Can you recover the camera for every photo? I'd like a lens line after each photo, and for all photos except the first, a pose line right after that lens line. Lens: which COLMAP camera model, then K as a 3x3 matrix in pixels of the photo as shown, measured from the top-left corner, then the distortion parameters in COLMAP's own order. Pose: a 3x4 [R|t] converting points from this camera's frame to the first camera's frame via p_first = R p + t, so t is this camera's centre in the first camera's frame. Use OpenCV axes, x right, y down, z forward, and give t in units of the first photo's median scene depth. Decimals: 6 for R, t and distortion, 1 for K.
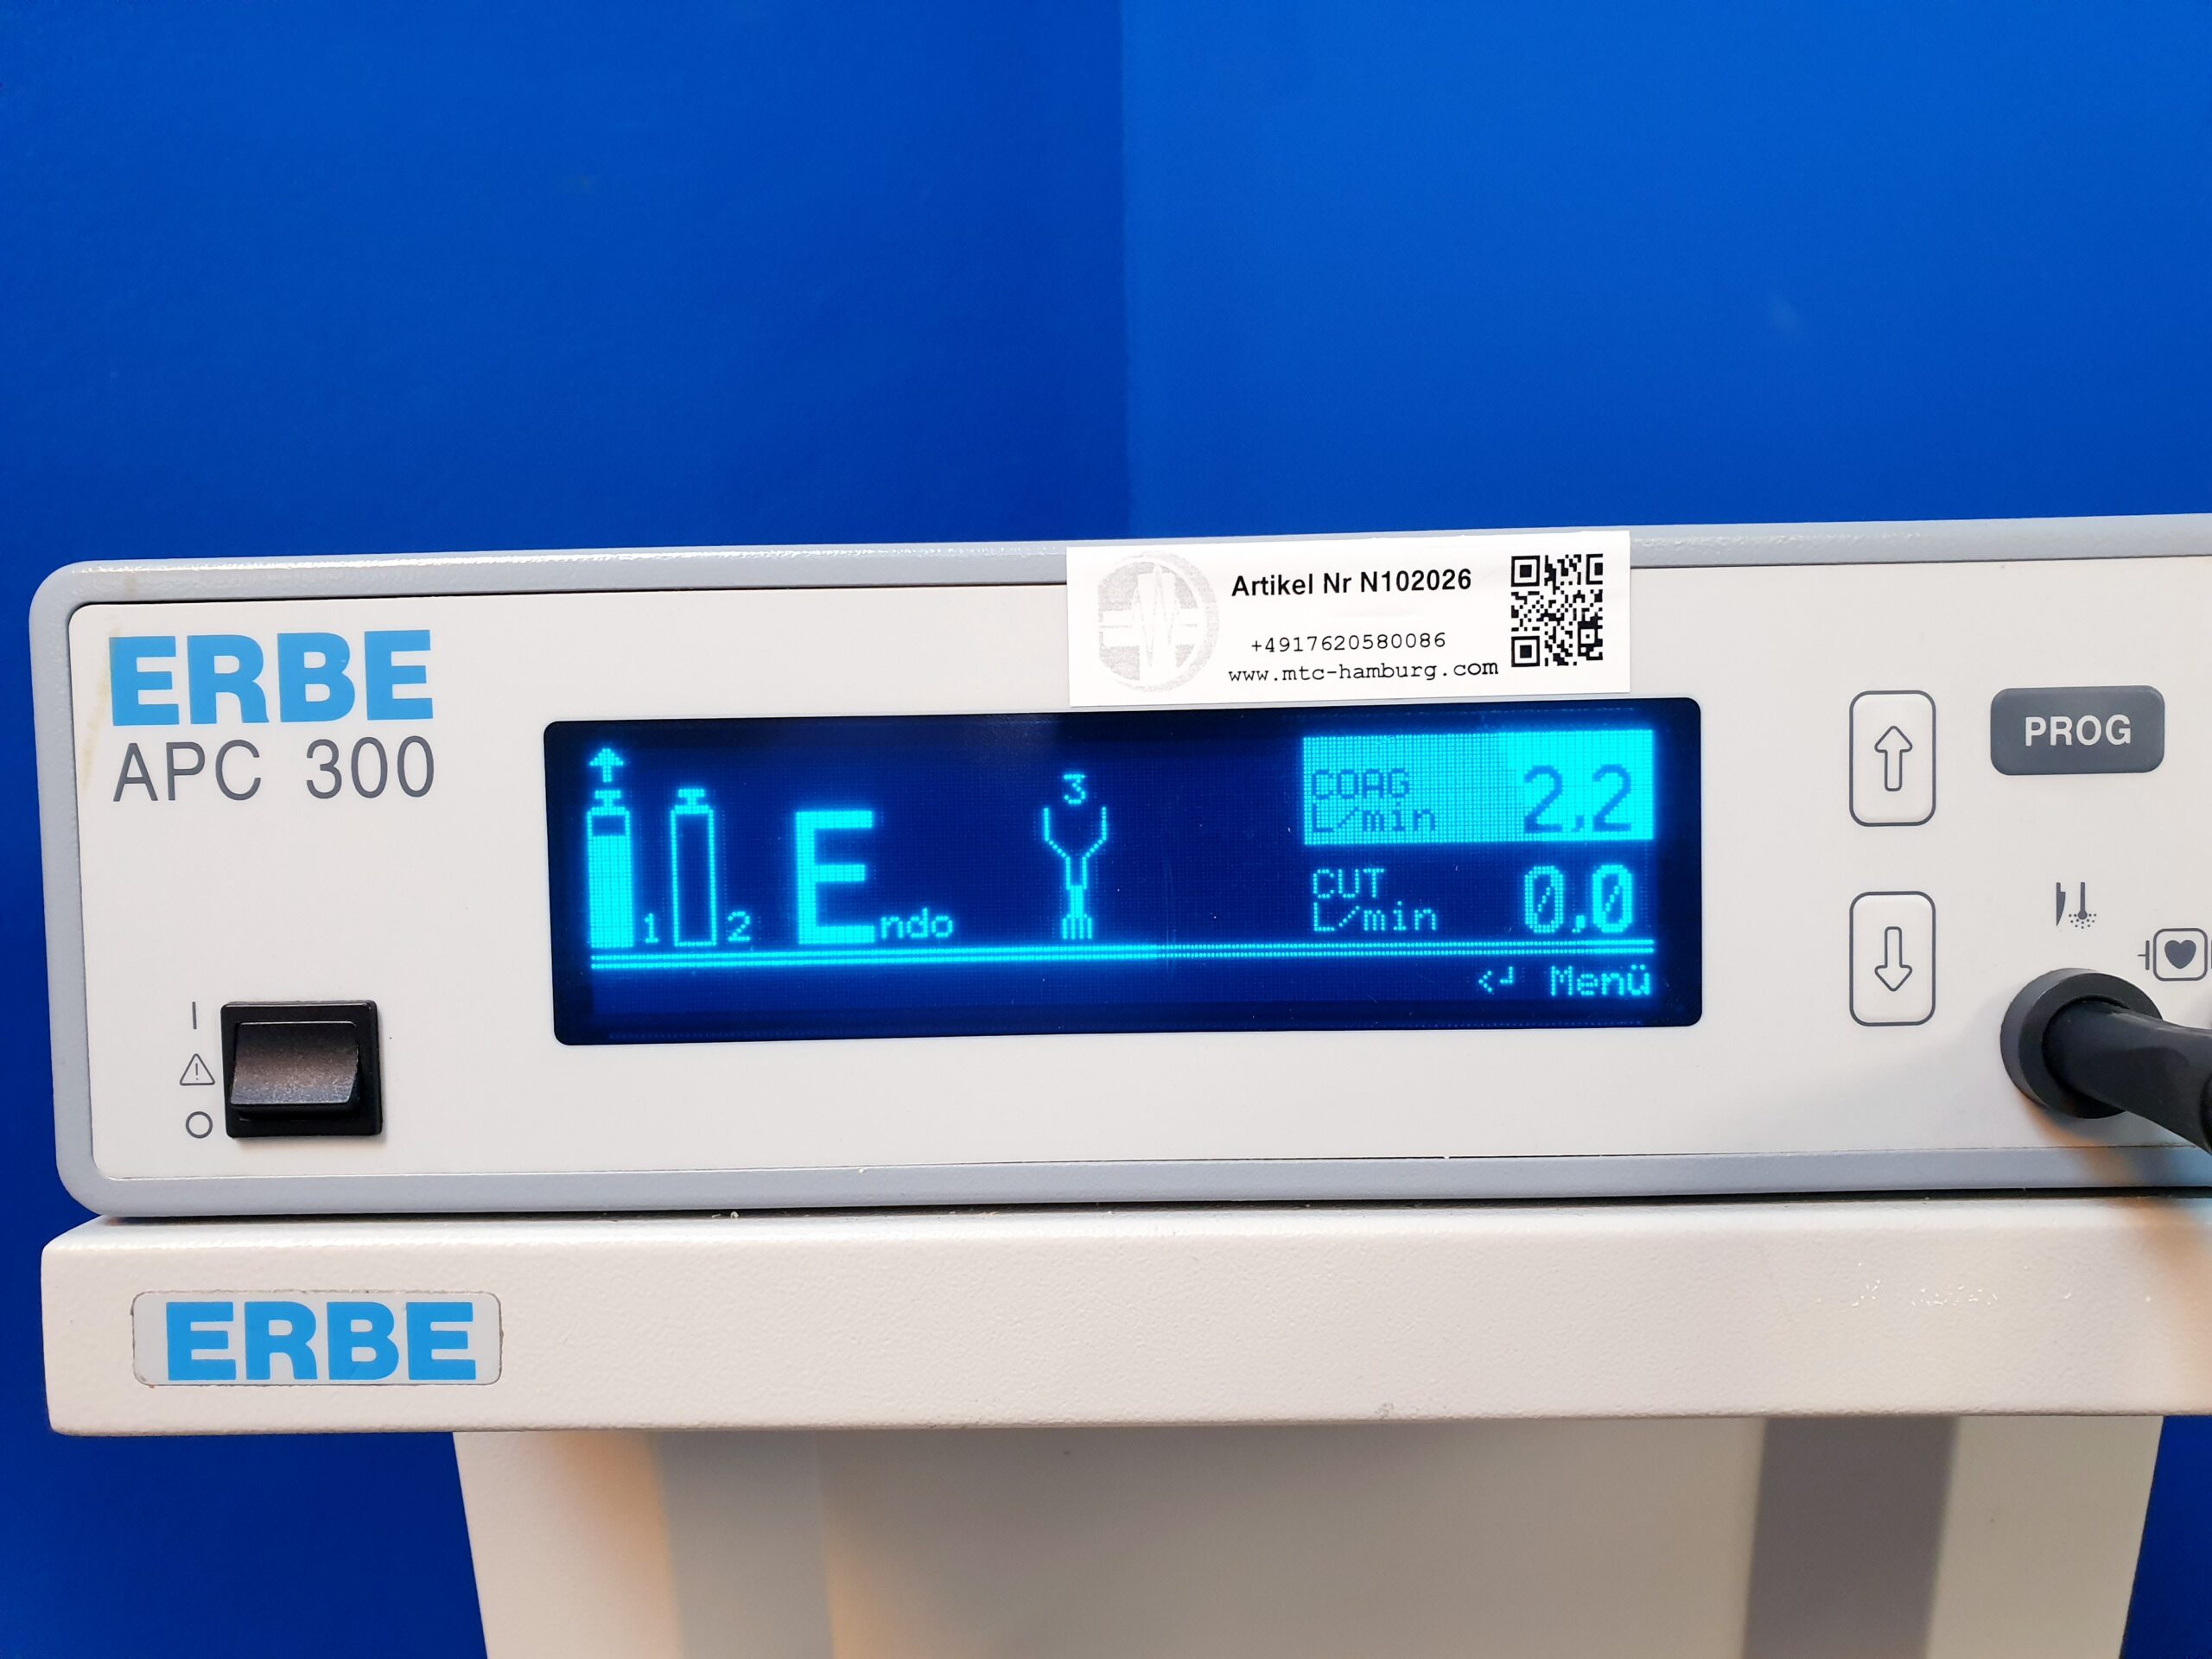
lens RADIAL K [[1659.0, 0, 1106.0], [0, 1659.0, 829.5], [0, 0, 1]] dist [0.013387, -0.001359]
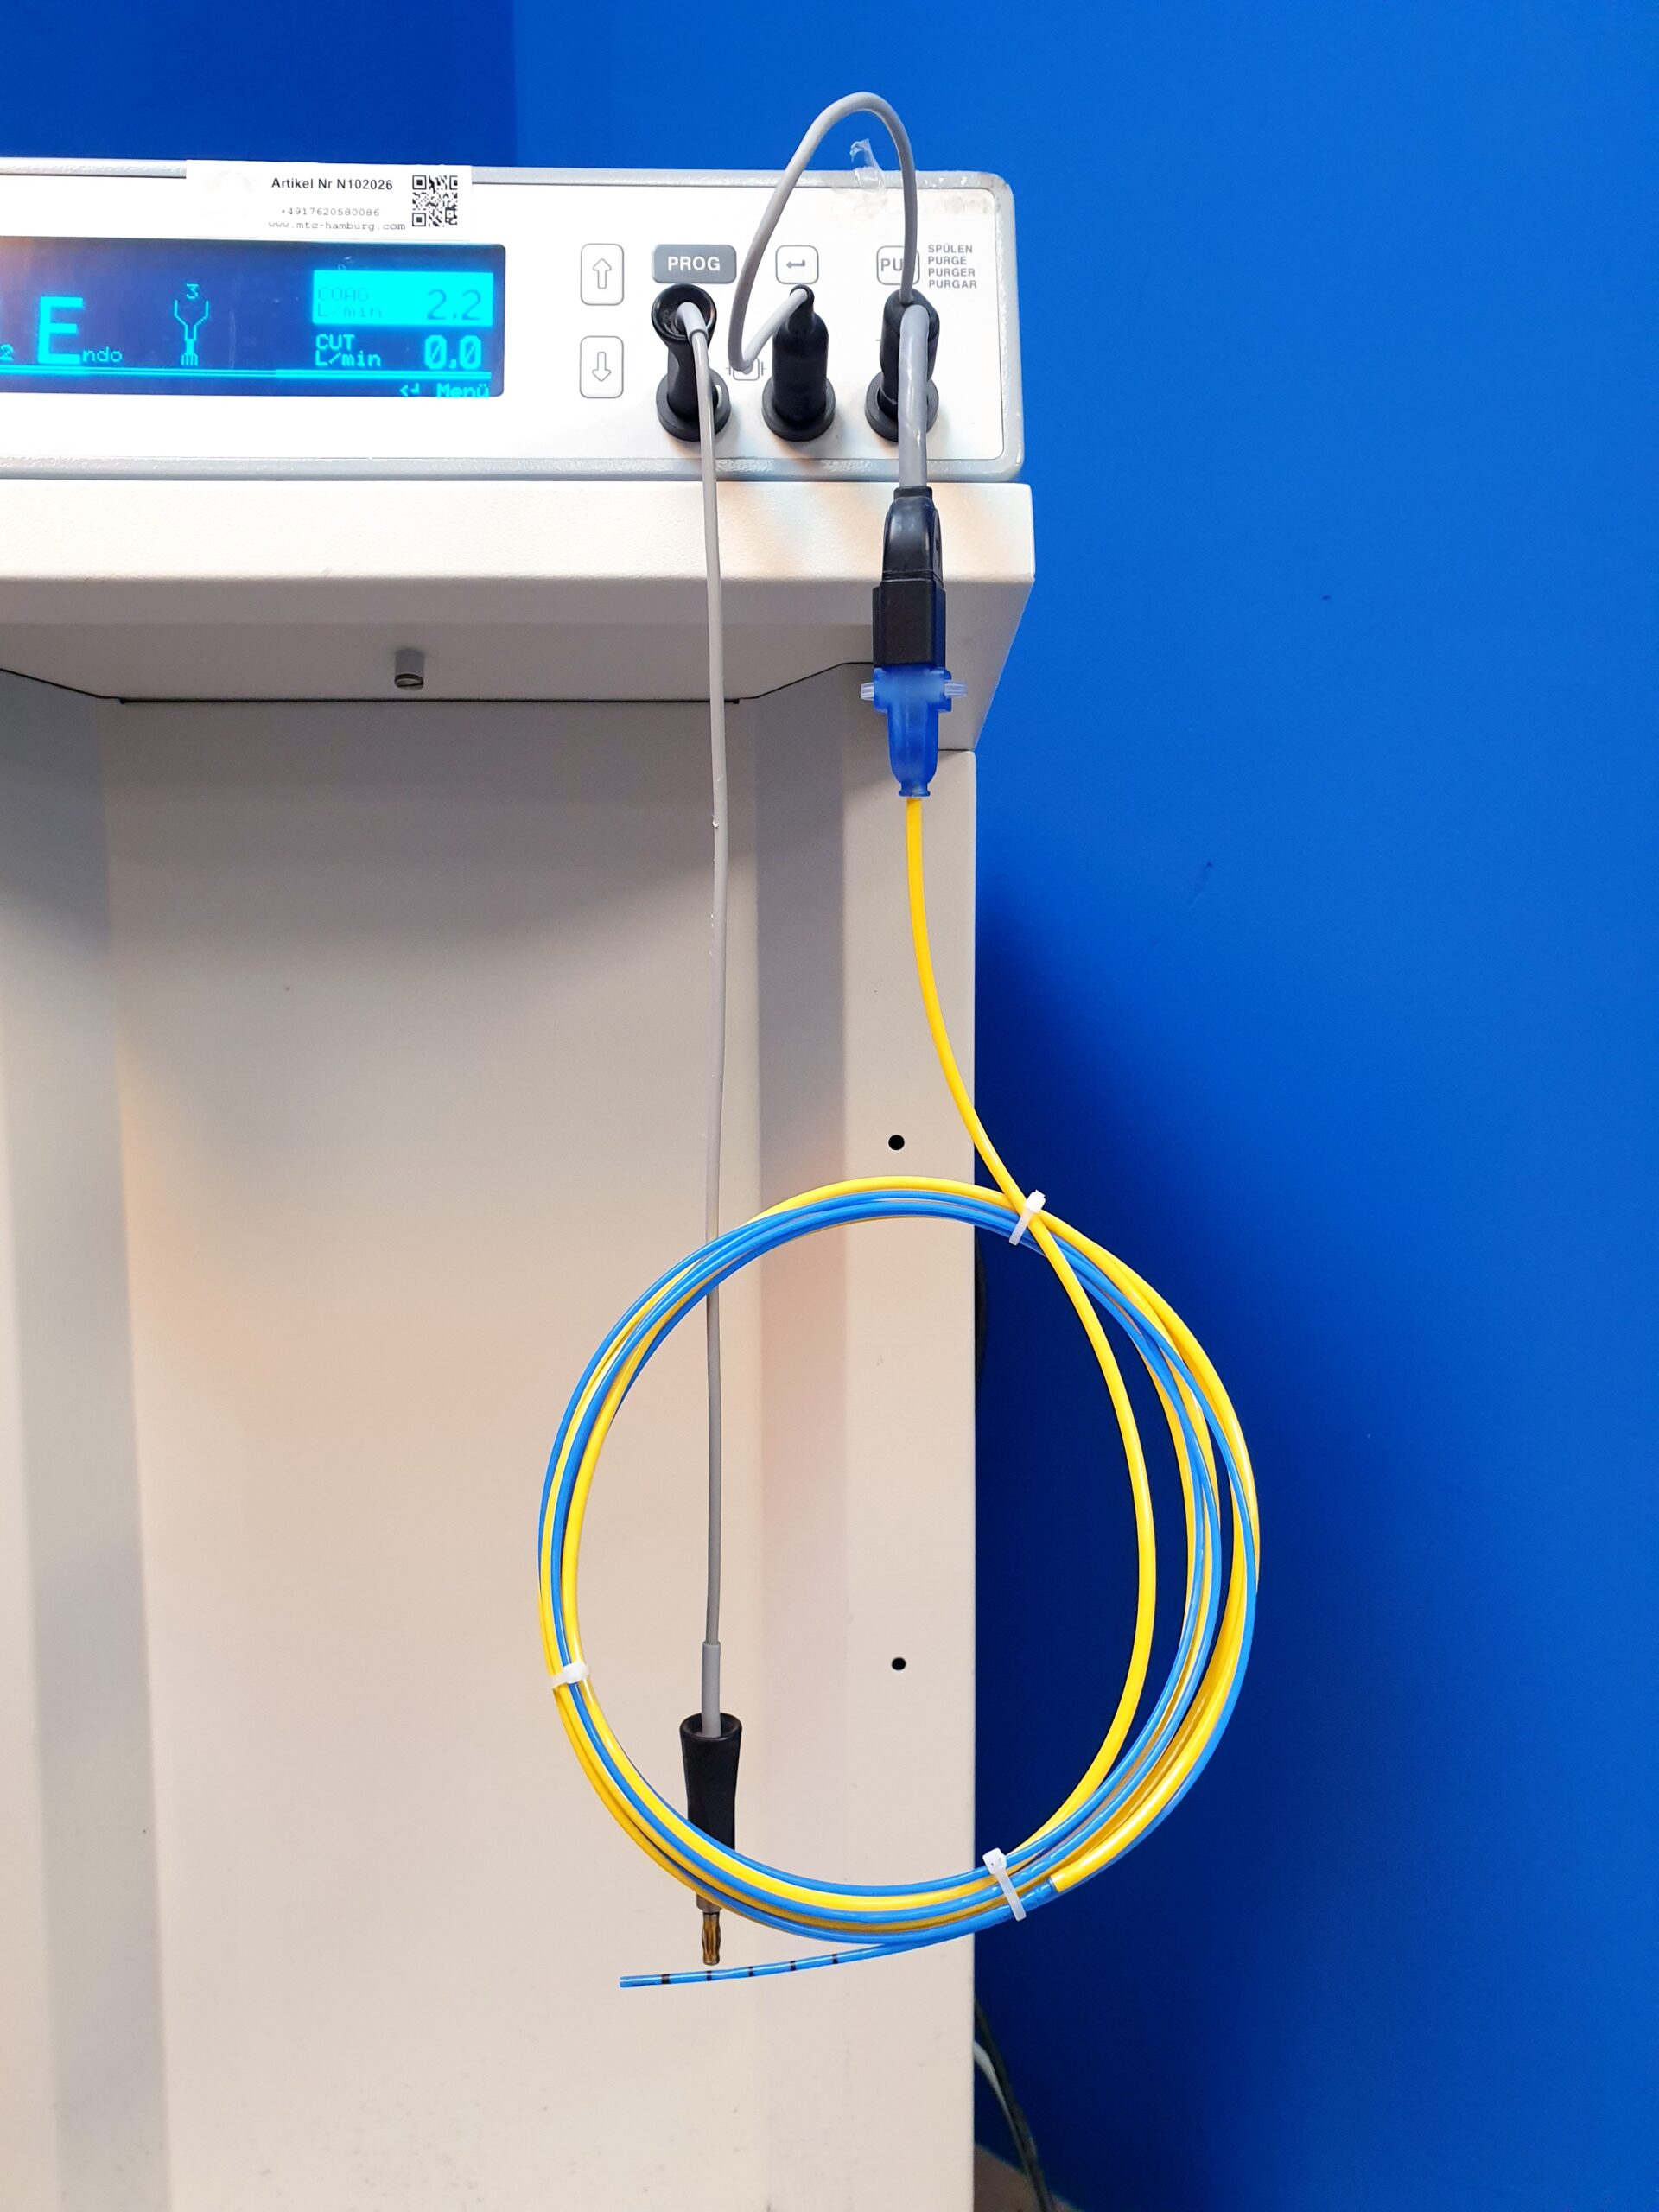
lens RADIAL K [[1756.0, 0, 841.9], [0, 1756.0, 1110.6], [0, 0, 1]] dist [0.012612, 0.004268]
pose [[0.998313, 0.016317, 0.055728, 0.641967], [-0.004815, 0.979663, -0.200590, 1.330417], [-0.057868, 0.199983, 0.978089, -0.864995]]
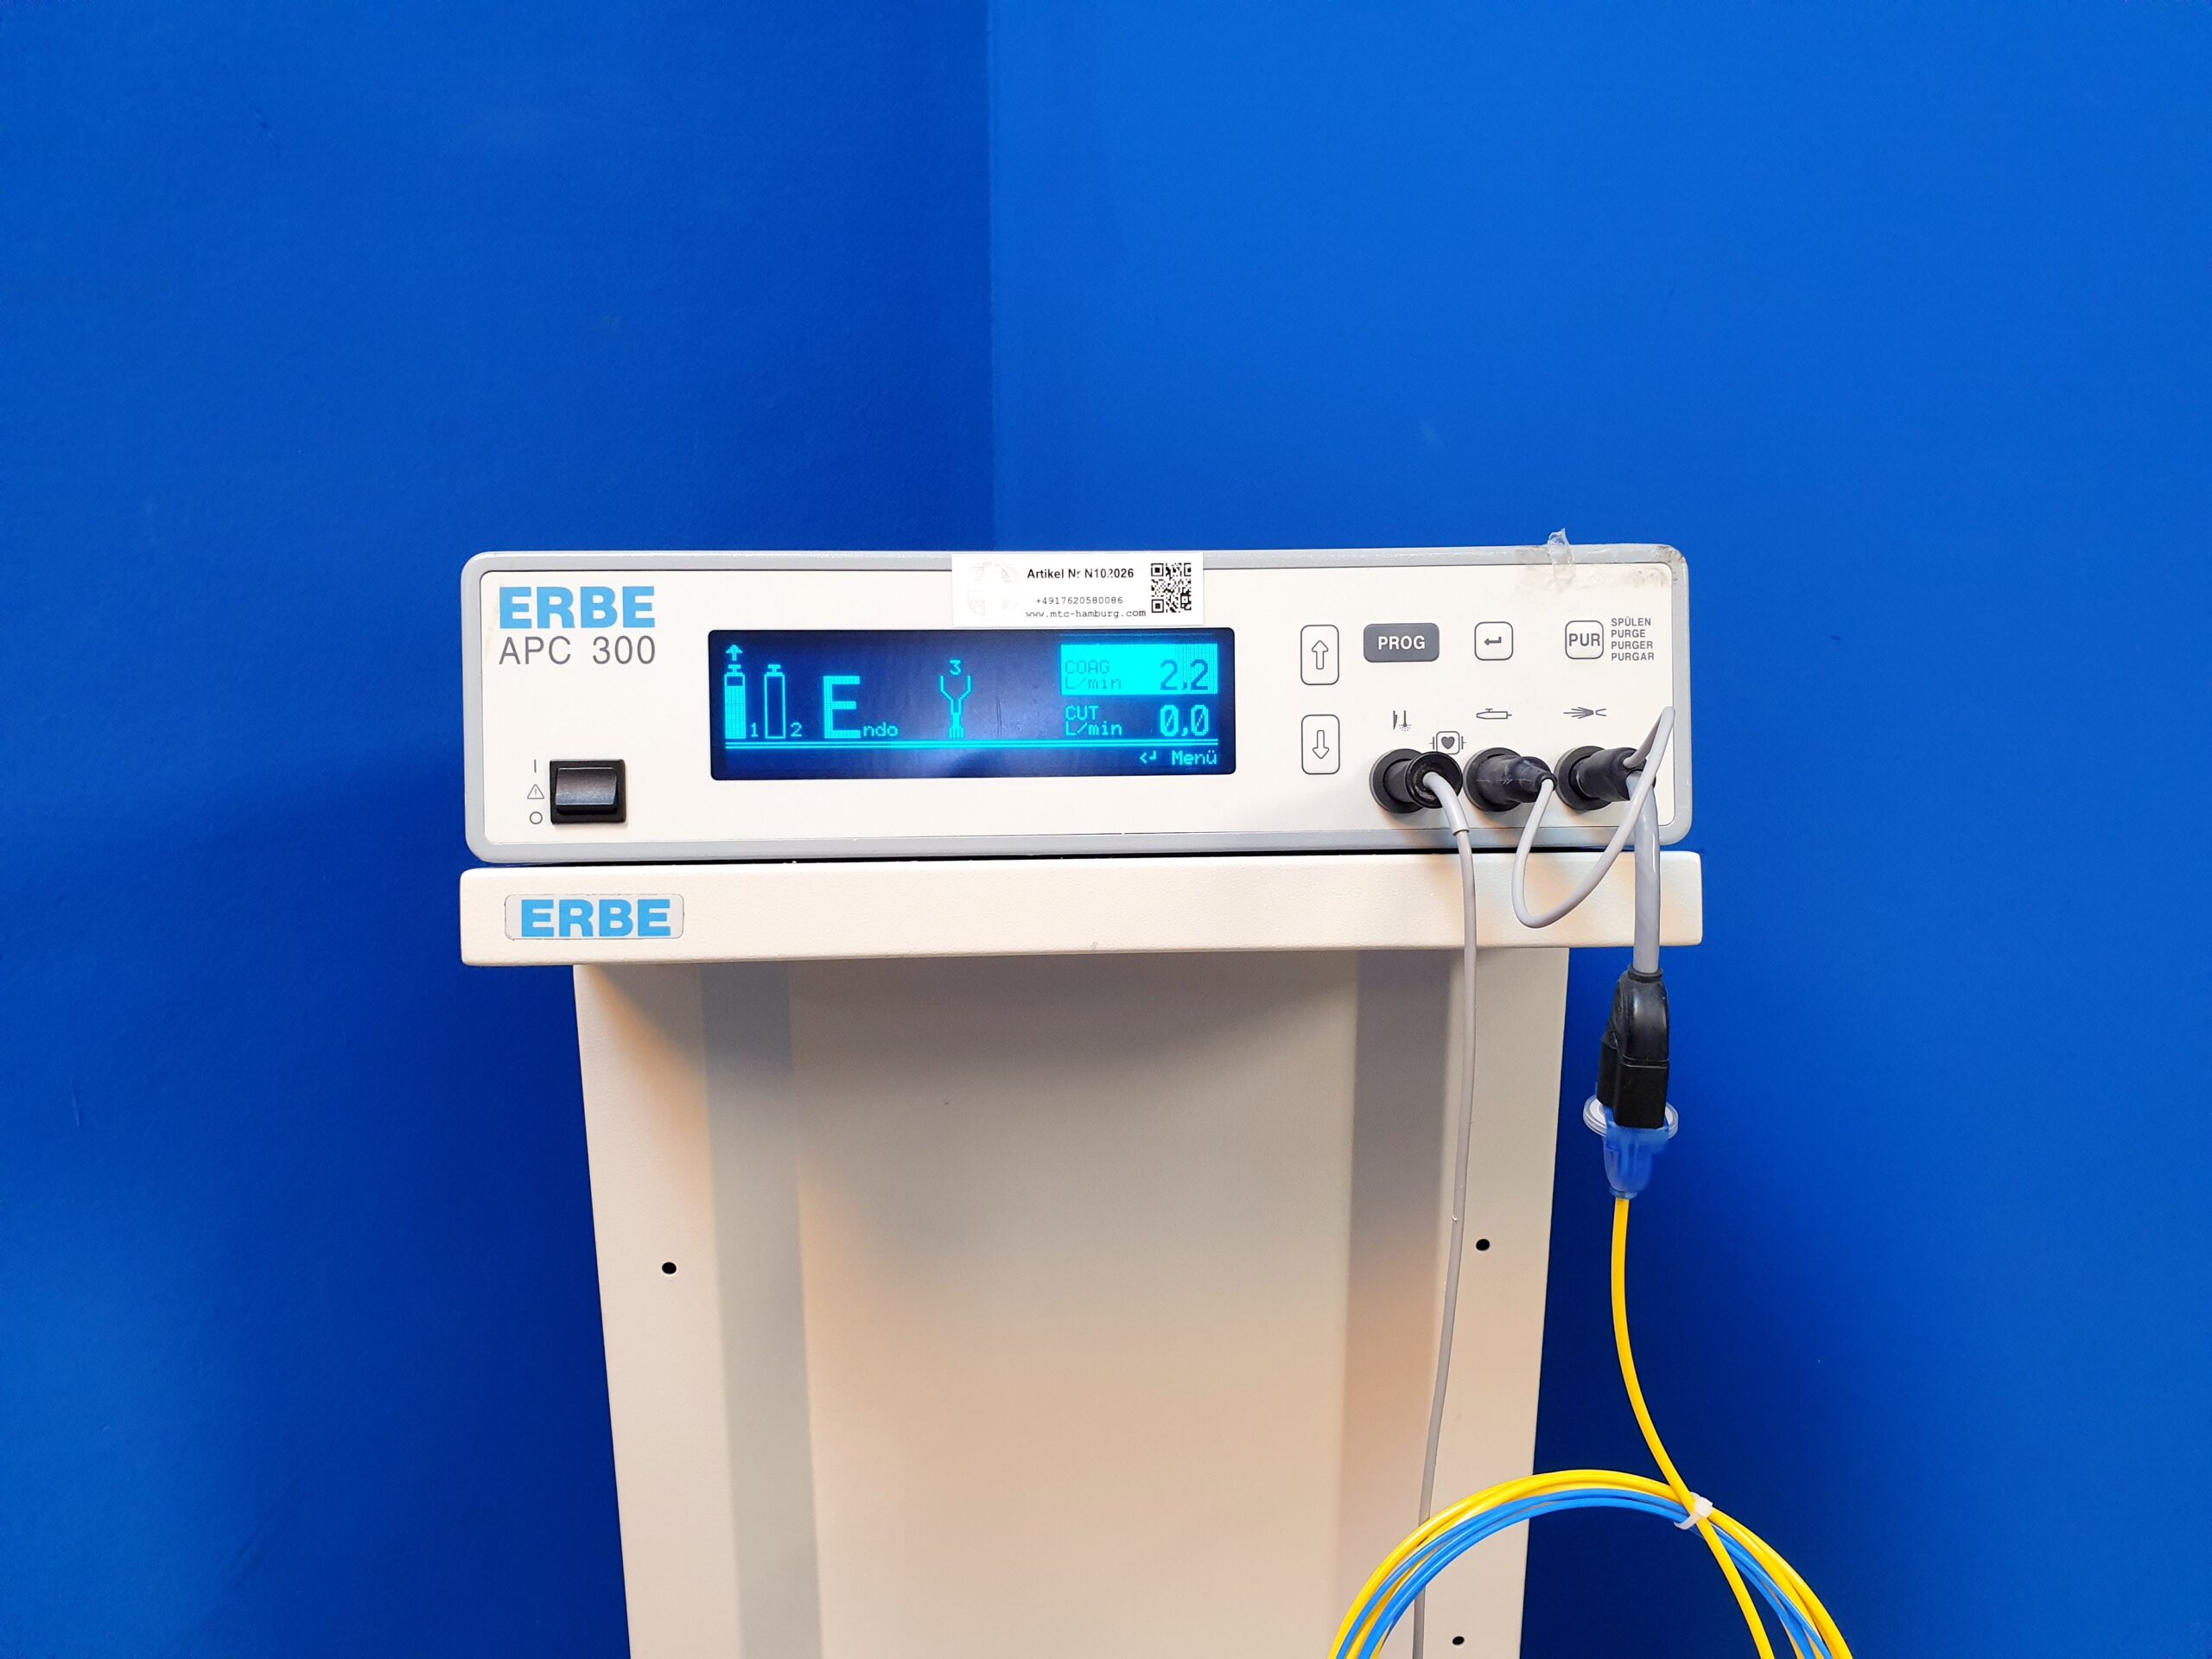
lens RADIAL K [[1674.6, 0, 1101.0], [0, 1674.6, 820.3], [0, 0, 1]] dist [0.184824, -0.535273]
pose [[0.997608, 0.007895, 0.068676, 0.022005], [-0.004610, 0.998843, -0.047867, 0.282897], [-0.068975, 0.047435, 0.996490, -1.203276]]
